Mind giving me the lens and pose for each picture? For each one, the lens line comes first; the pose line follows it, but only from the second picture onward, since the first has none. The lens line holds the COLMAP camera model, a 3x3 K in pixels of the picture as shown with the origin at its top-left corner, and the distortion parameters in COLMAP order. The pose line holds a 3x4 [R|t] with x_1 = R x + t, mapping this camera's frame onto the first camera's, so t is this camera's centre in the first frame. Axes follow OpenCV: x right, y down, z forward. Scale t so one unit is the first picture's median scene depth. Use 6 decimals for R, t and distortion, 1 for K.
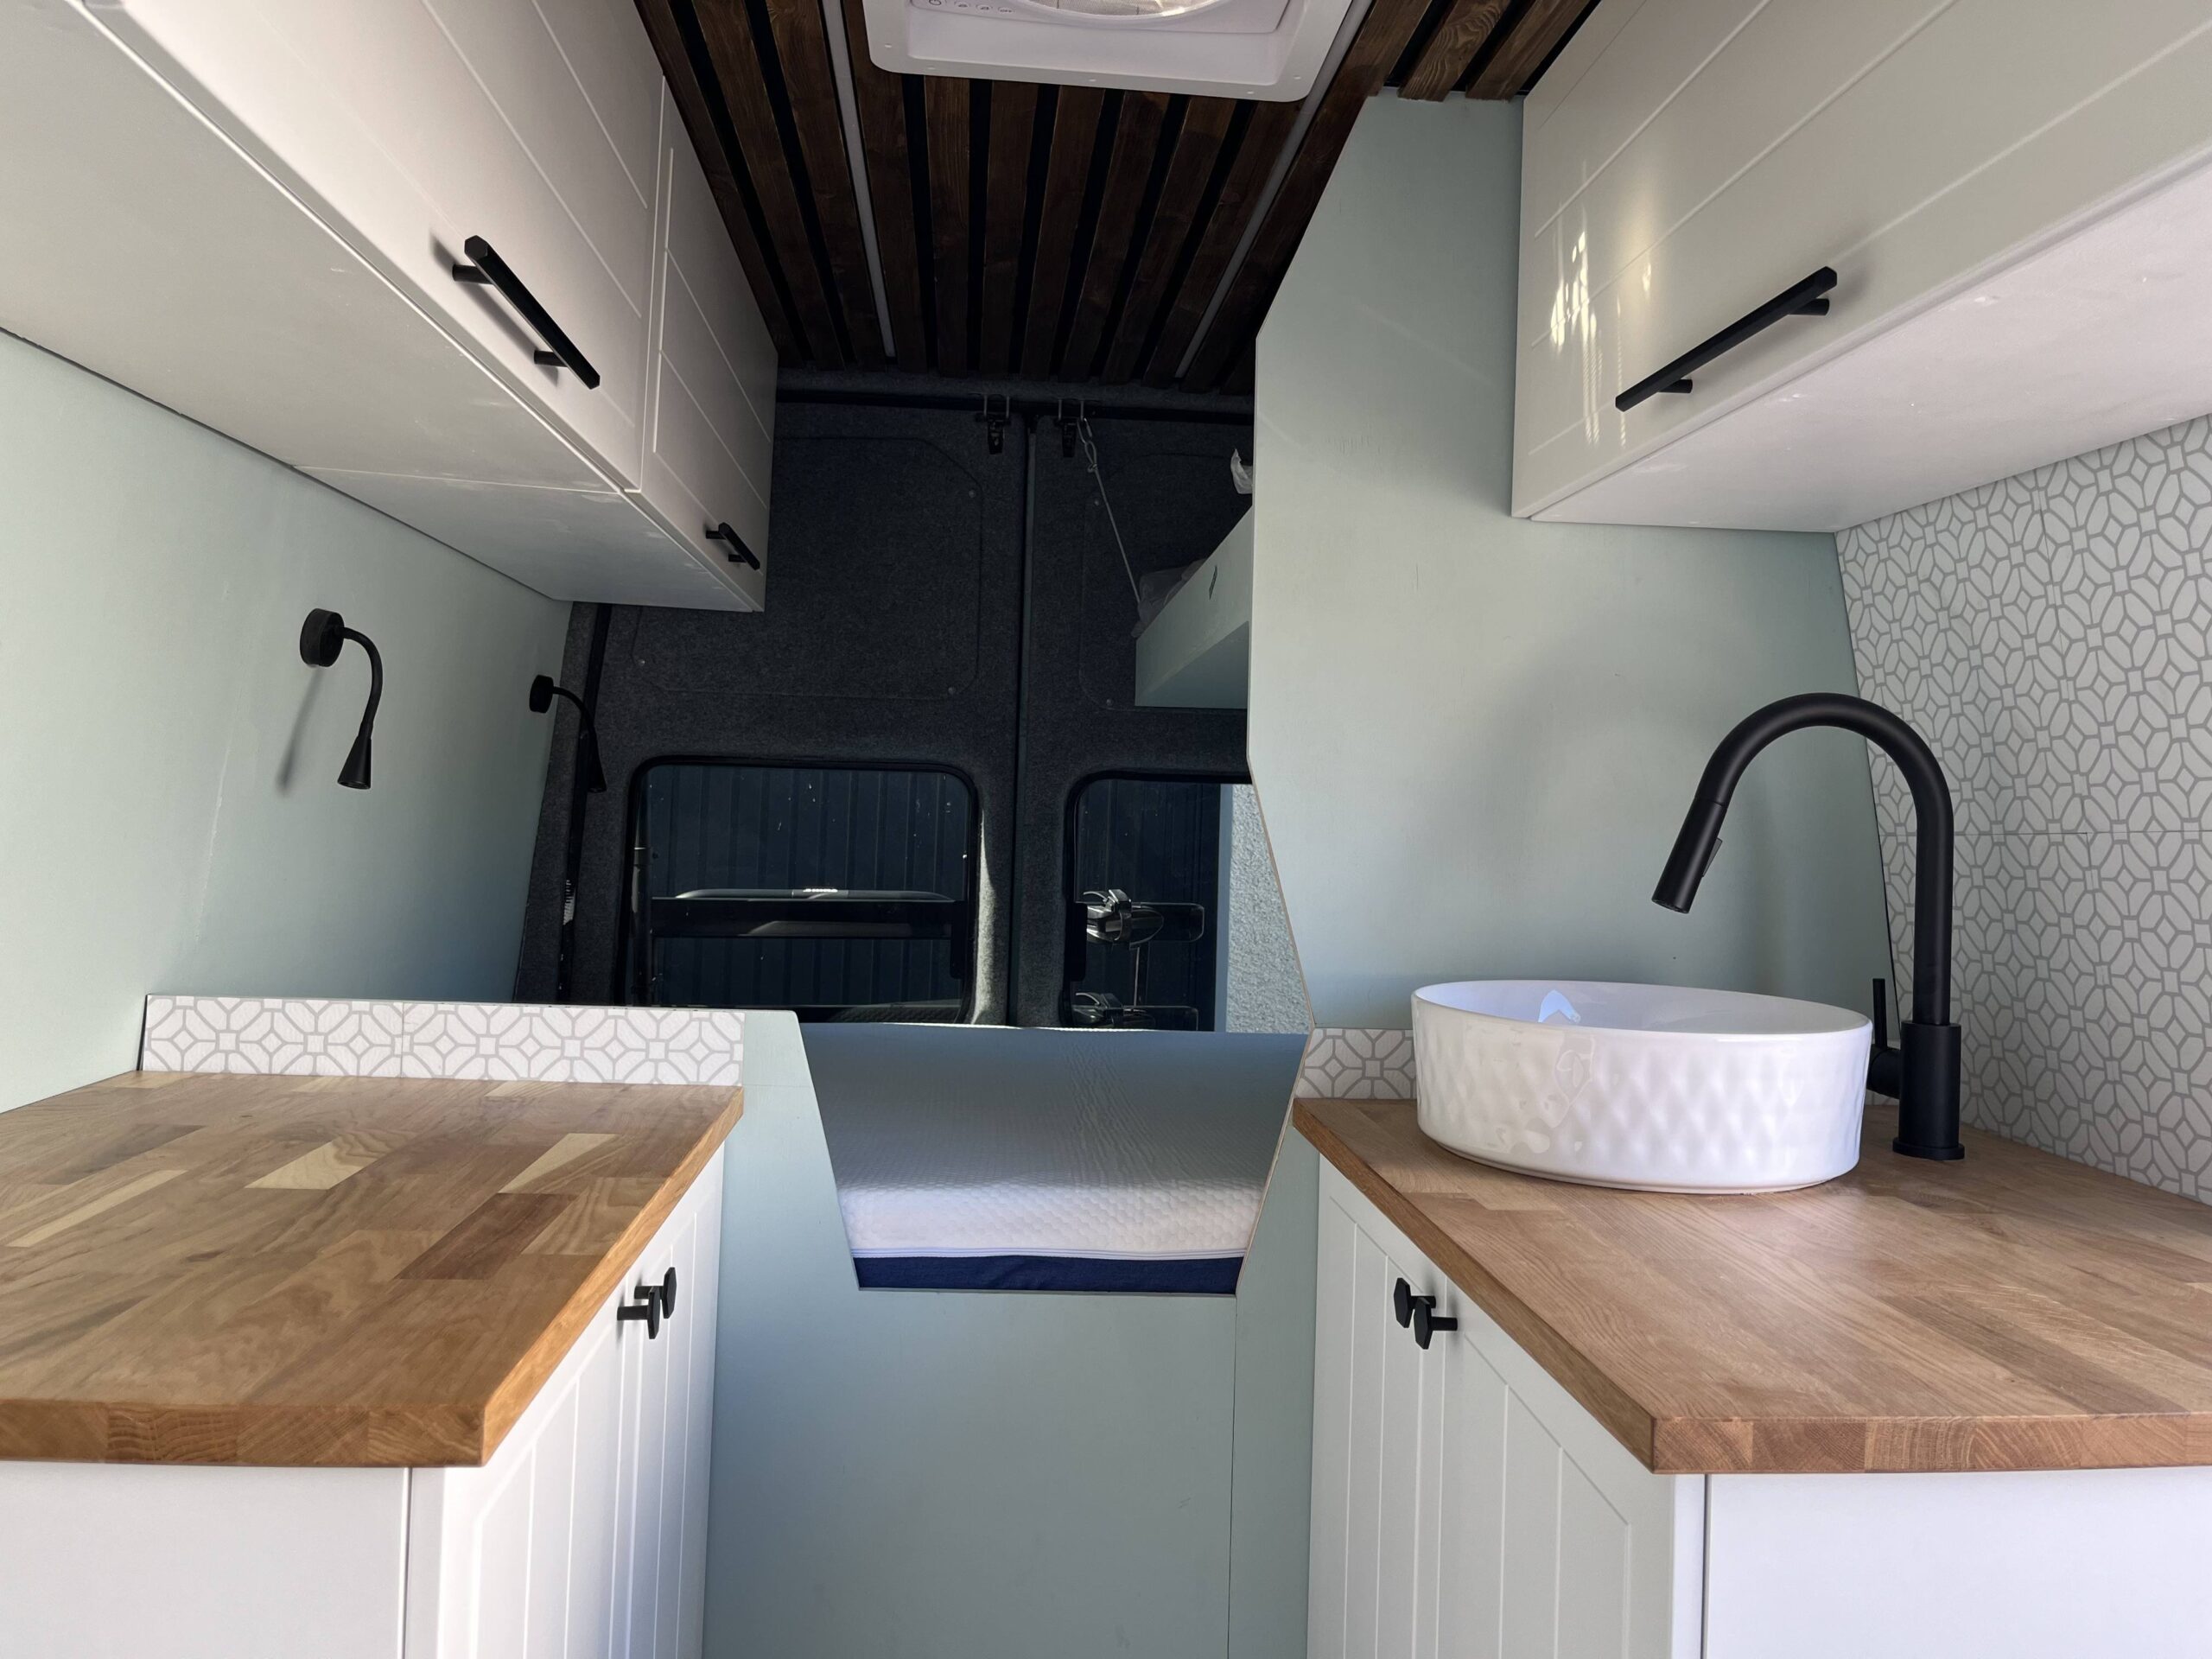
lens RADIAL K [[1661.2, 0, 1113.4], [0, 1661.2, 822.3], [0, 0, 1]] dist [0.061478, -0.065915]
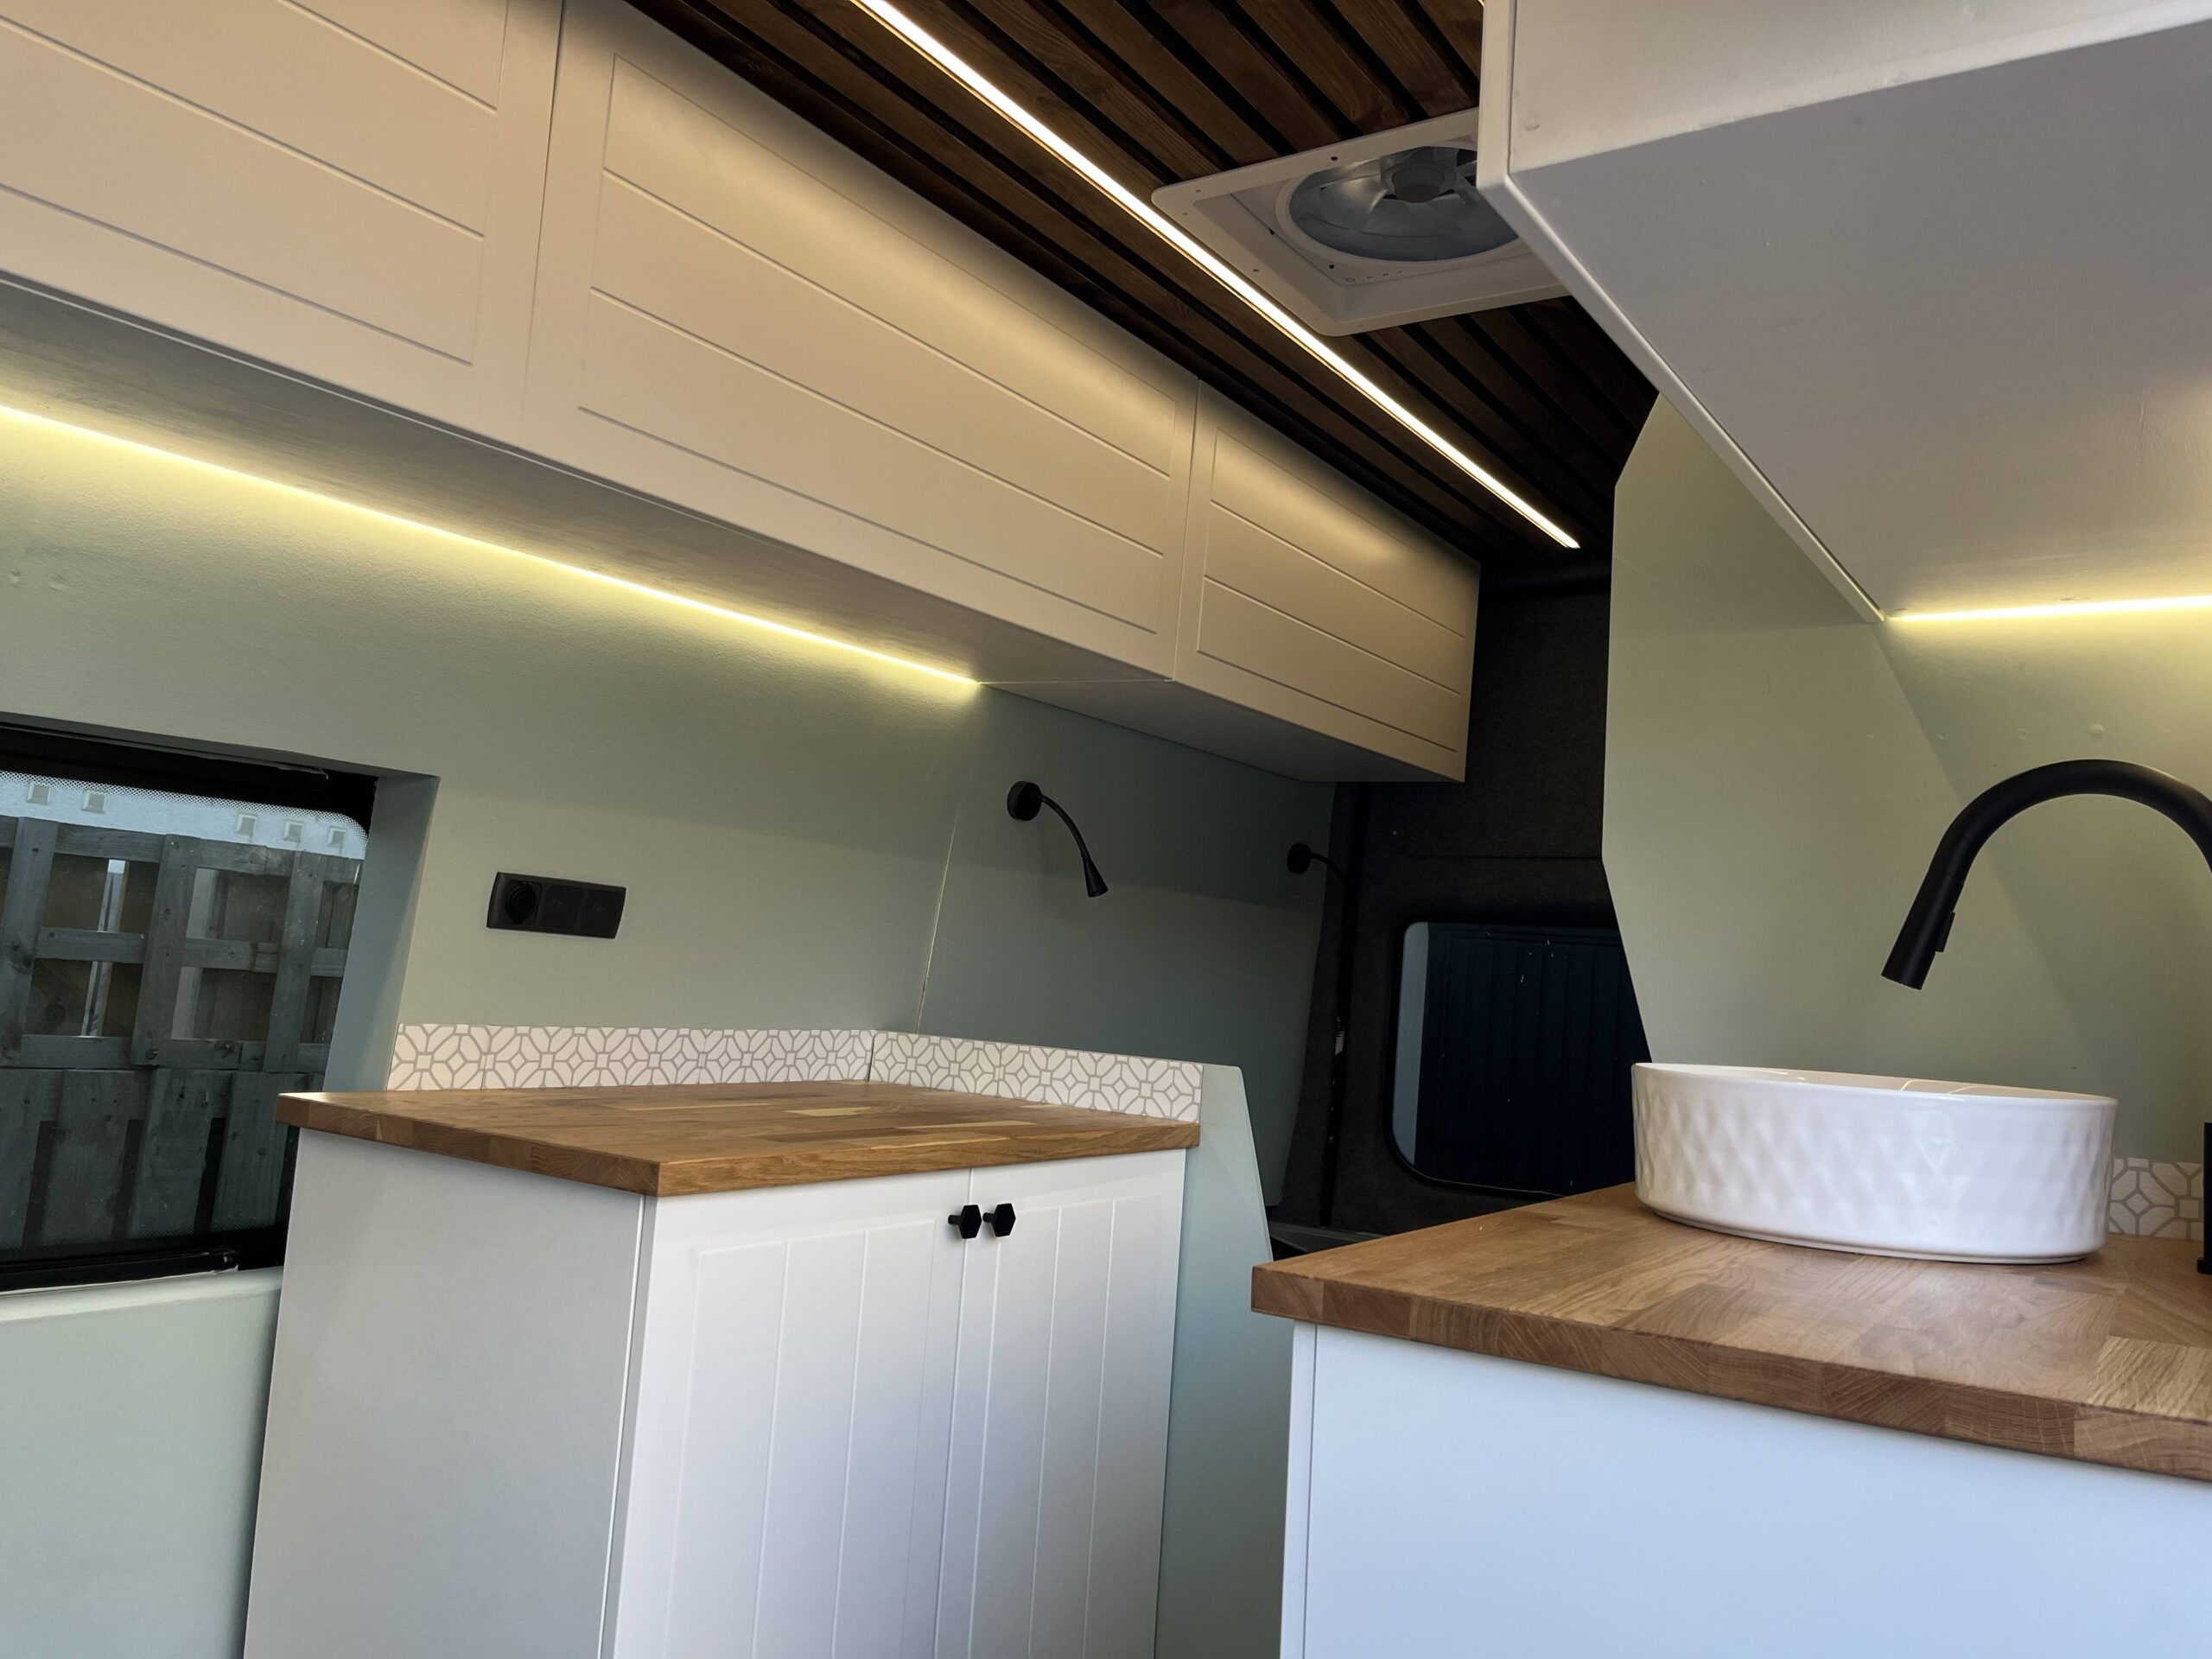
lens RADIAL K [[1661.2, 0, 1113.4], [0, 1661.2, 822.3], [0, 0, 1]] dist [0.061478, -0.065915]
pose [[0.778100, -0.044680, -0.626550, 0.544502], [-0.042417, 0.991453, -0.123379, 0.091469], [0.626707, 0.122577, 0.769554, -0.051344]]
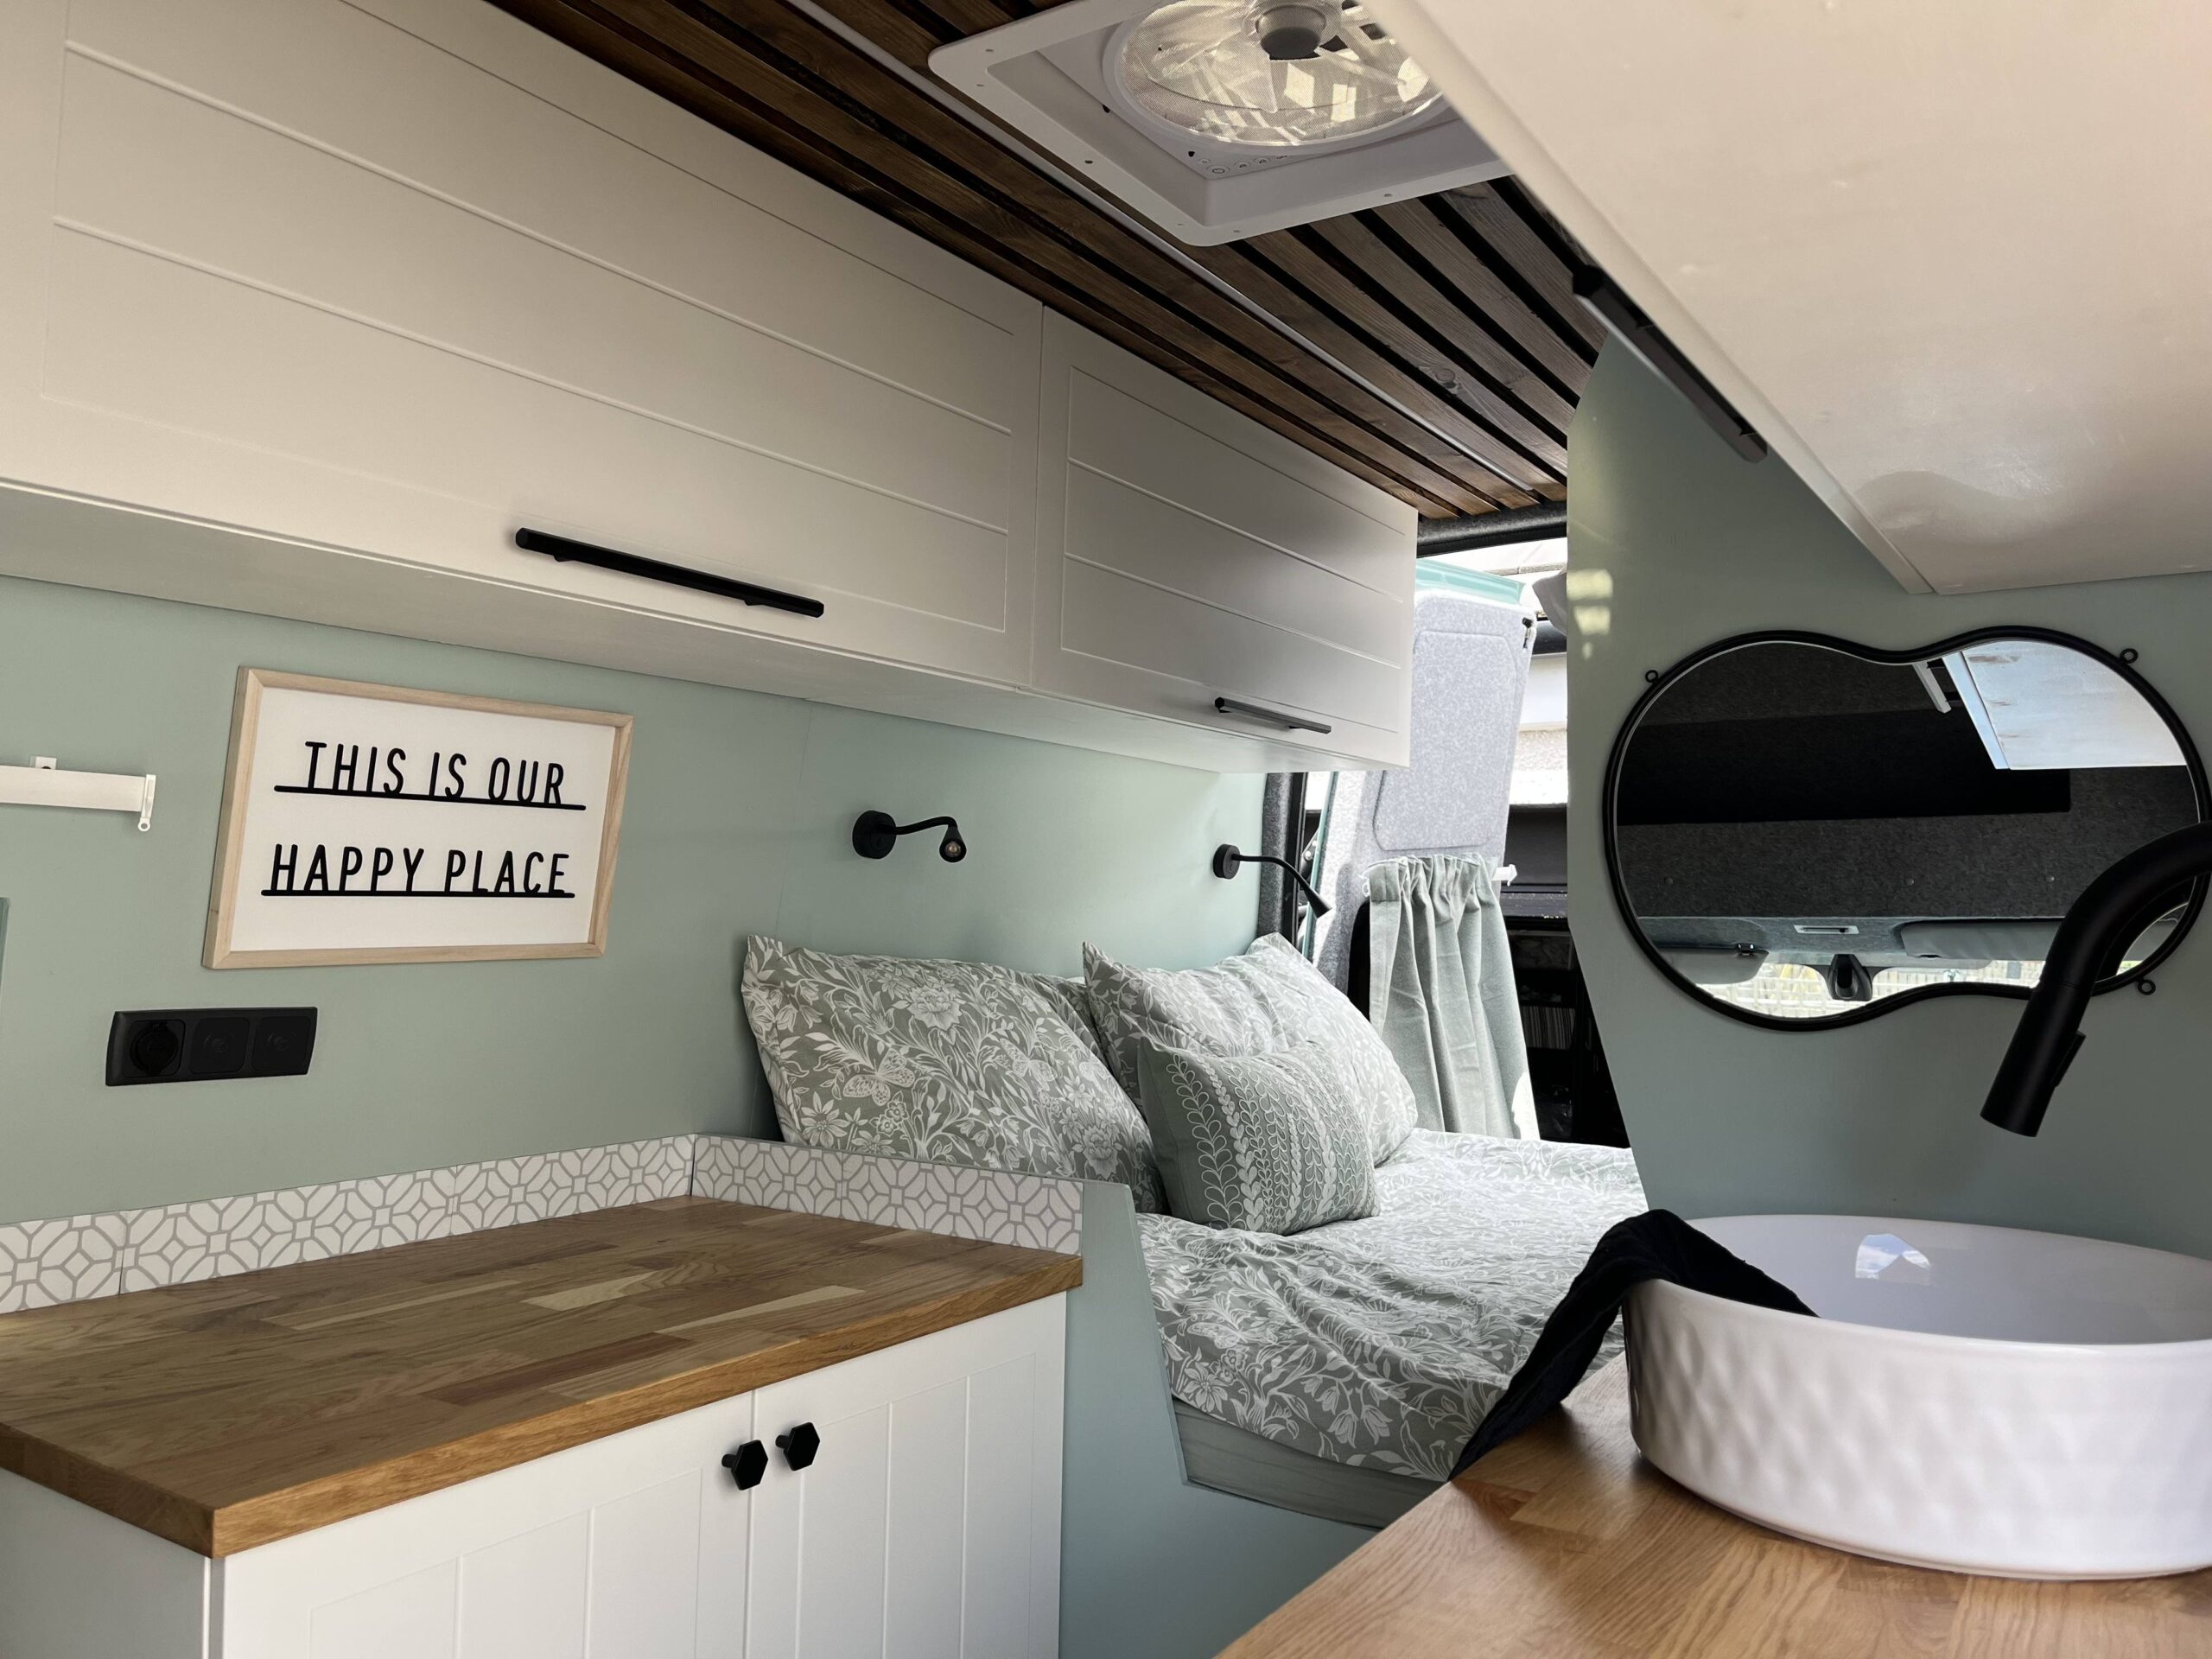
lens RADIAL K [[1682.4, 0, 1118.1], [0, 1682.4, 832.7], [0, 0, 1]] dist [0.091048, -0.091531]
pose [[0.786287, -0.055323, -0.615379, 0.450824], [0.007815, 0.996794, -0.079626, -0.017178], [0.617812, 0.057800, 0.784199, 0.193956]]
